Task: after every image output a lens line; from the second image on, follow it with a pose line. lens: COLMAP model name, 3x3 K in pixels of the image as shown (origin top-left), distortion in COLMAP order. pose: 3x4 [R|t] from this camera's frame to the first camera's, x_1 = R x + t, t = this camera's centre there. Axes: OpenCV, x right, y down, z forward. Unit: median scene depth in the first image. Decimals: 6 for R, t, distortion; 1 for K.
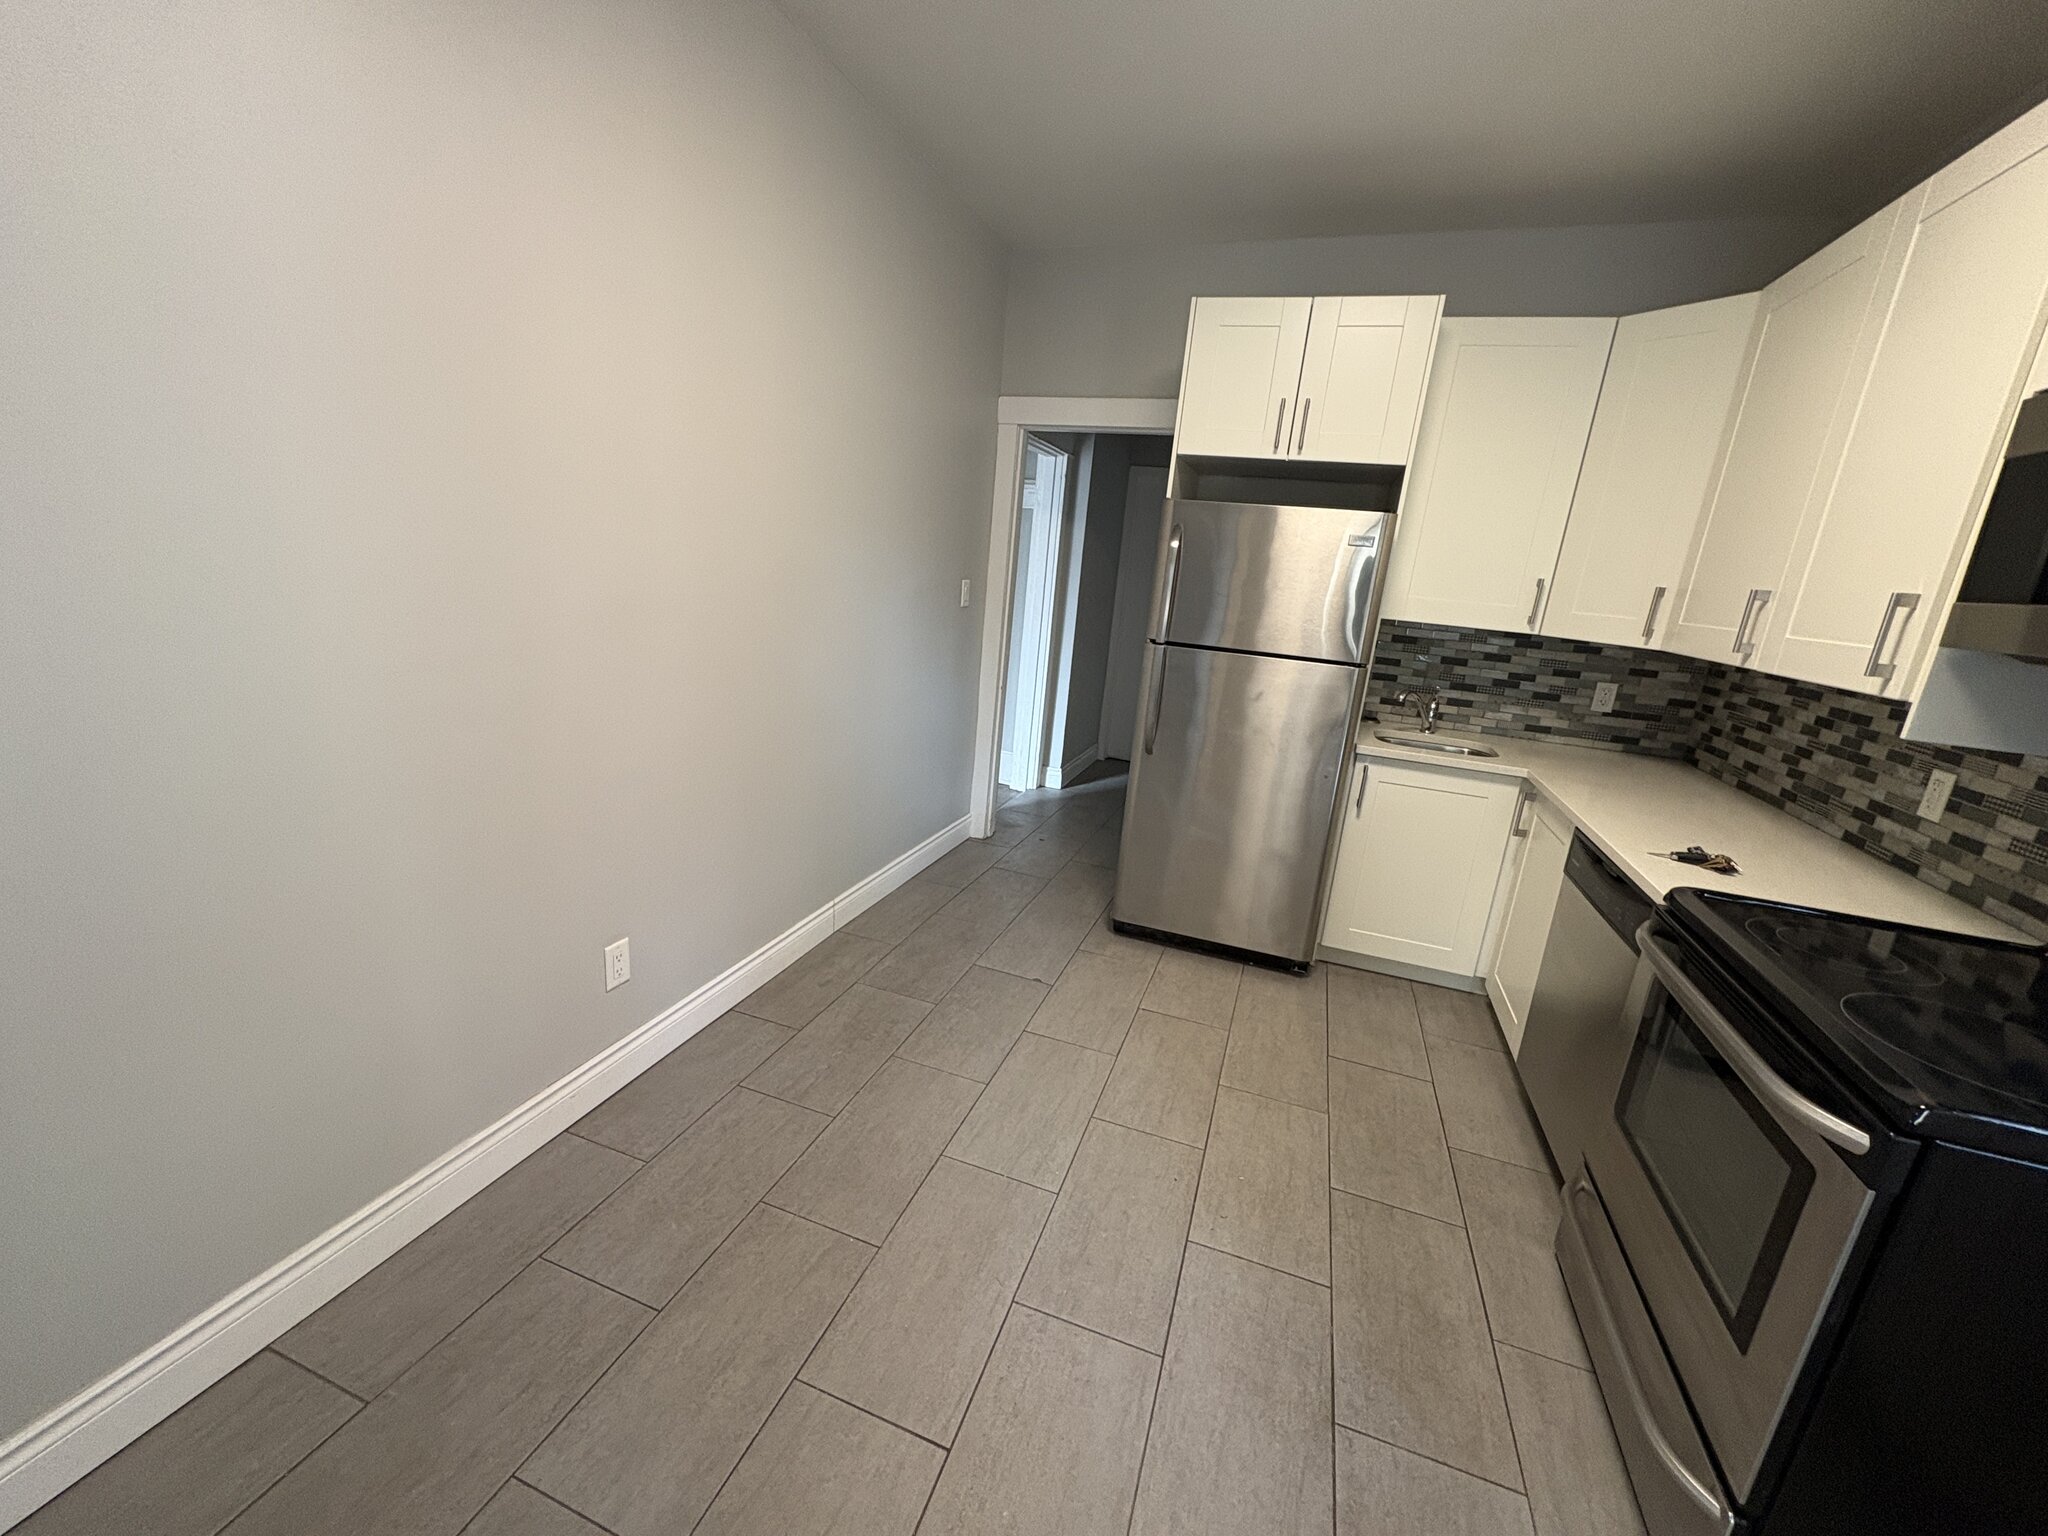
lens RADIAL K [[814.0, 0, 1020.0], [0, 814.0, 767.6], [0, 0, 1]] dist [-0.000199, -0.000089]
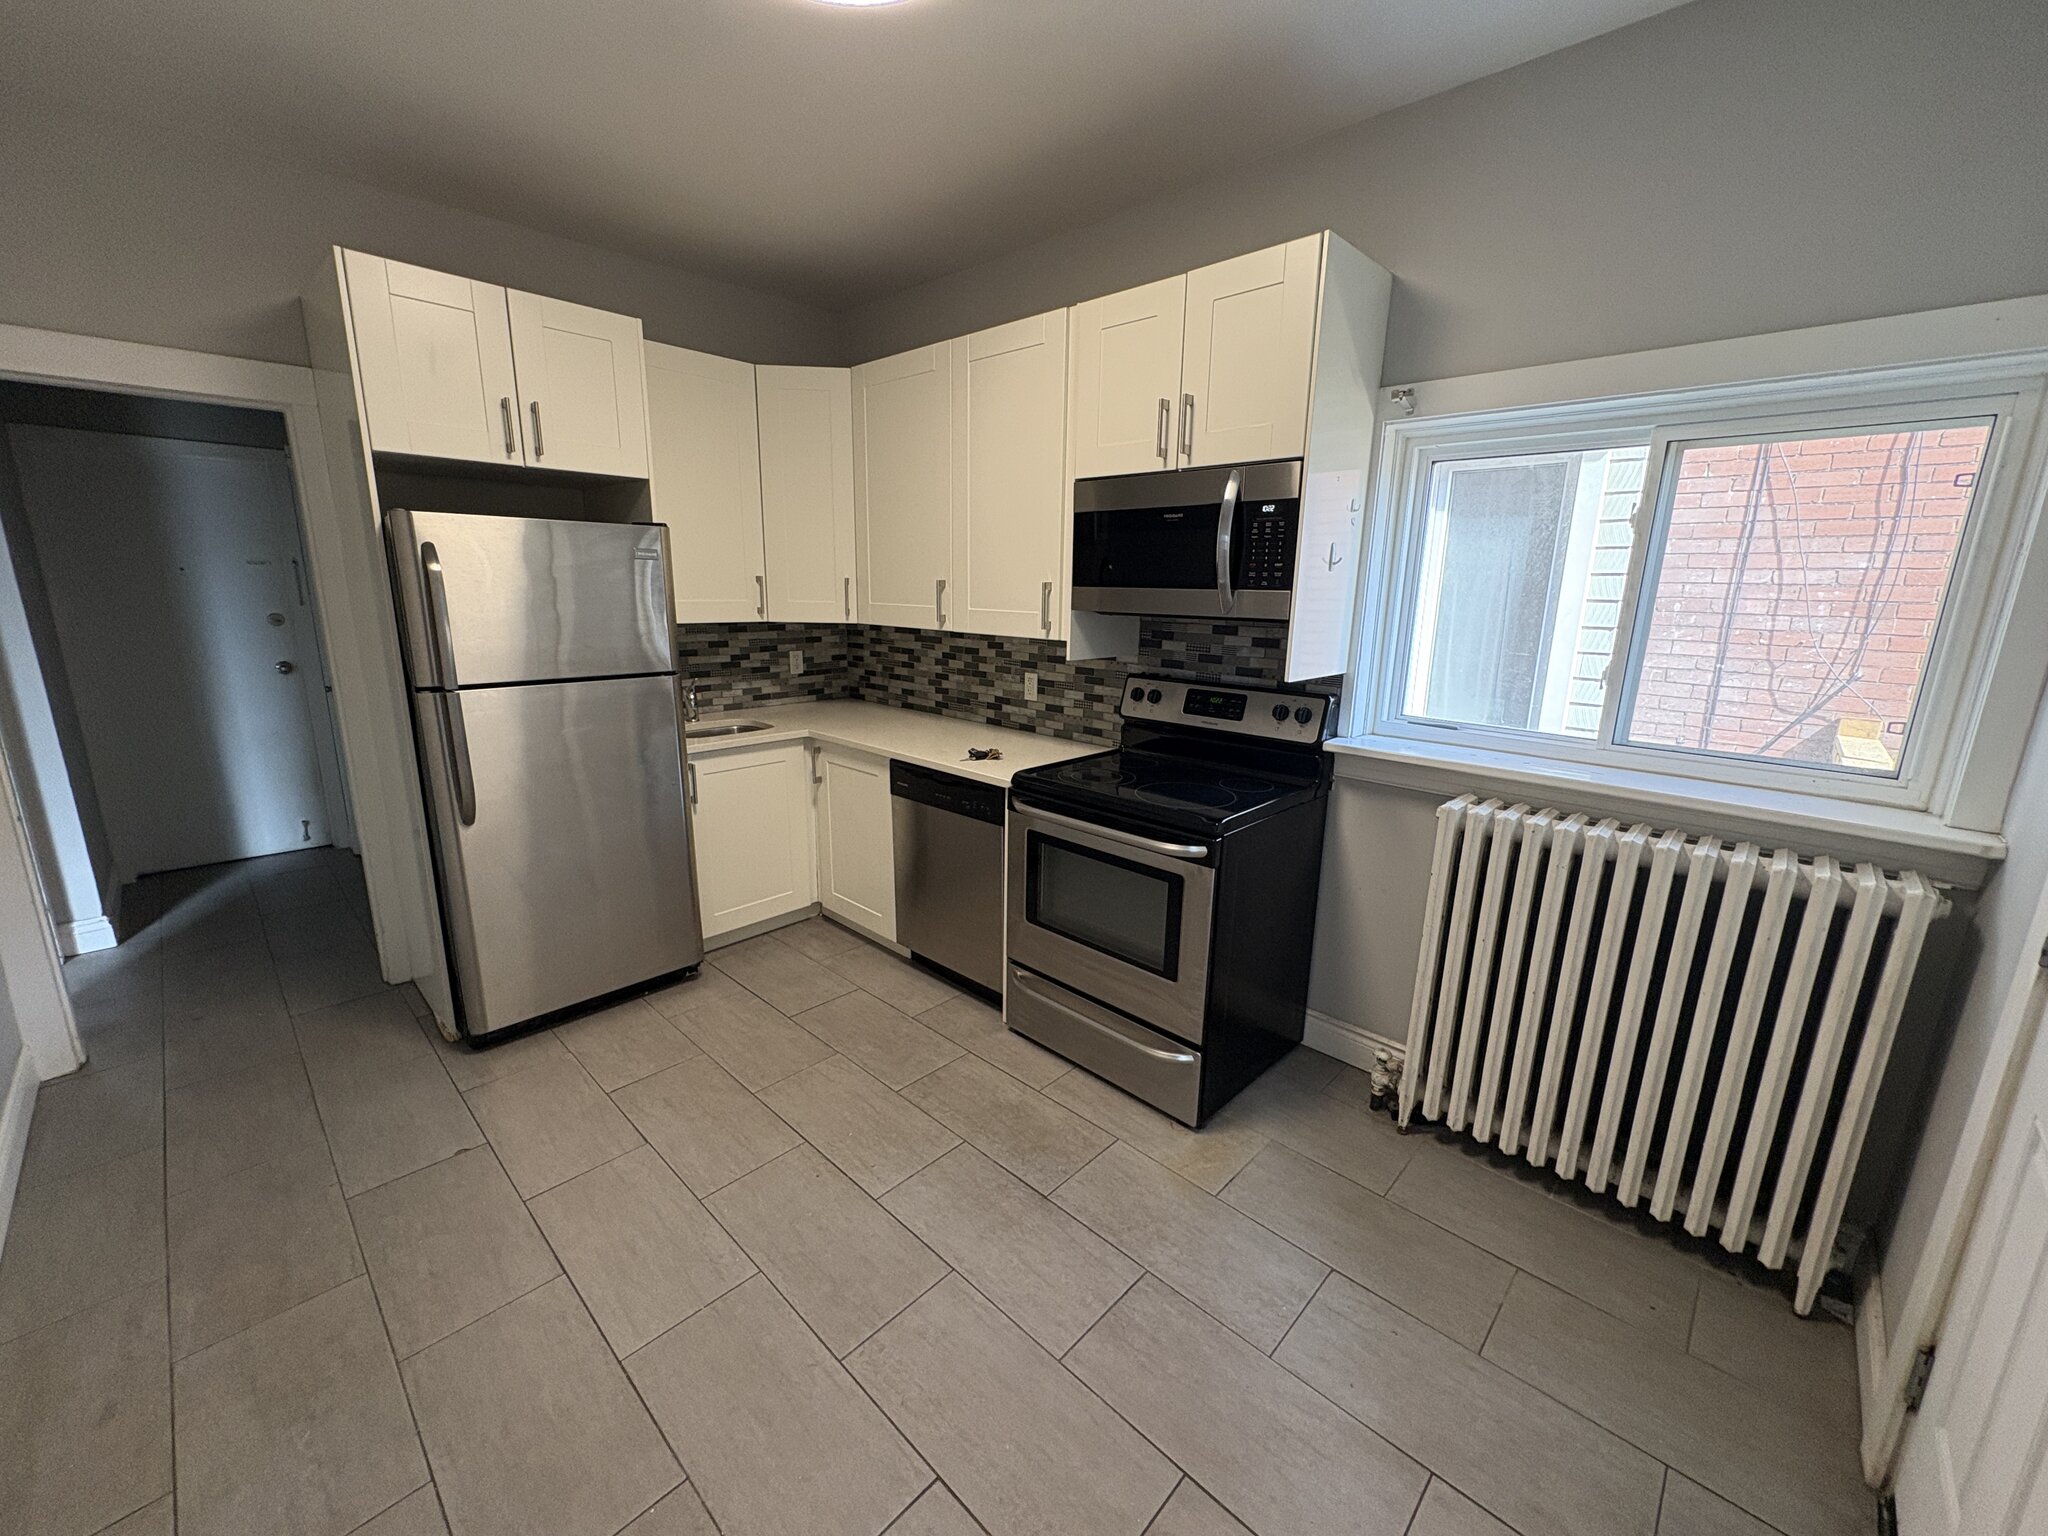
lens RADIAL K [[814.0, 0, 1026.1], [0, 814.0, 770.7], [0, 0, 1]] dist [-0.000199, -0.000089]
pose [[0.401533, -0.284278, 0.870607, -0.384629], [0.248165, 0.948815, 0.195359, -0.110307], [-0.881581, 0.137611, 0.451529, 0.168508]]
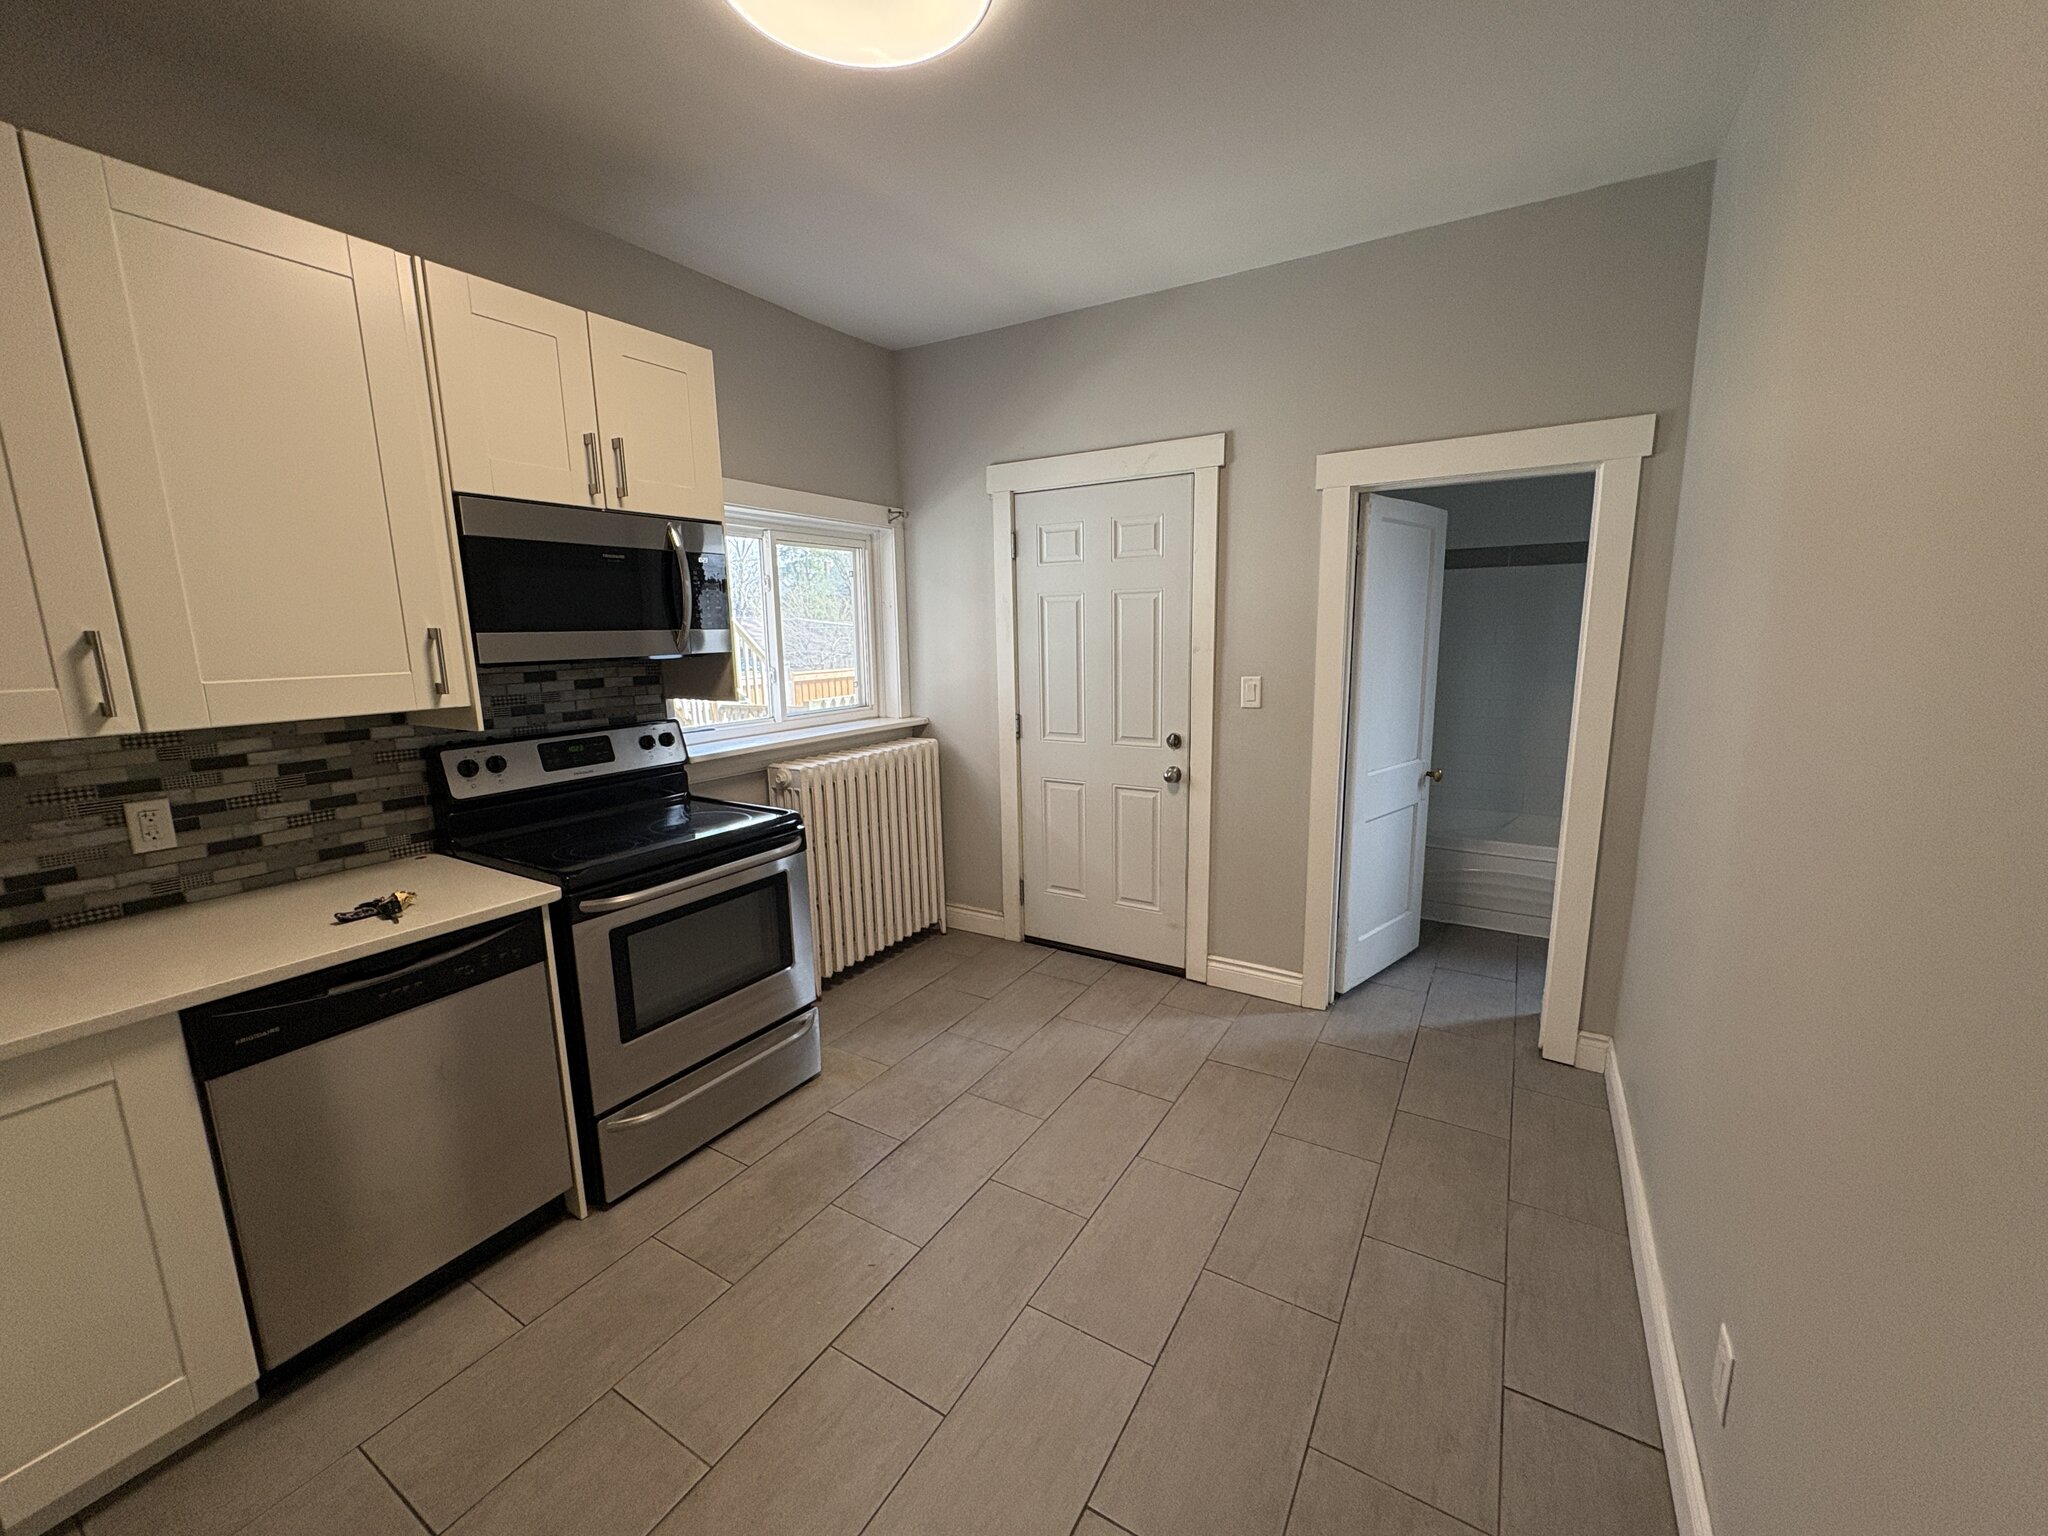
lens RADIAL K [[814.0, 0, 1023.7], [0, 814.0, 771.9], [0, 0, 1]] dist [-0.000199, -0.000089]
pose [[-0.978274, -0.101199, 0.180939, -0.045486], [-0.014208, 0.903441, 0.428477, -0.347278], [-0.206829, 0.416597, -0.885251, 1.237108]]
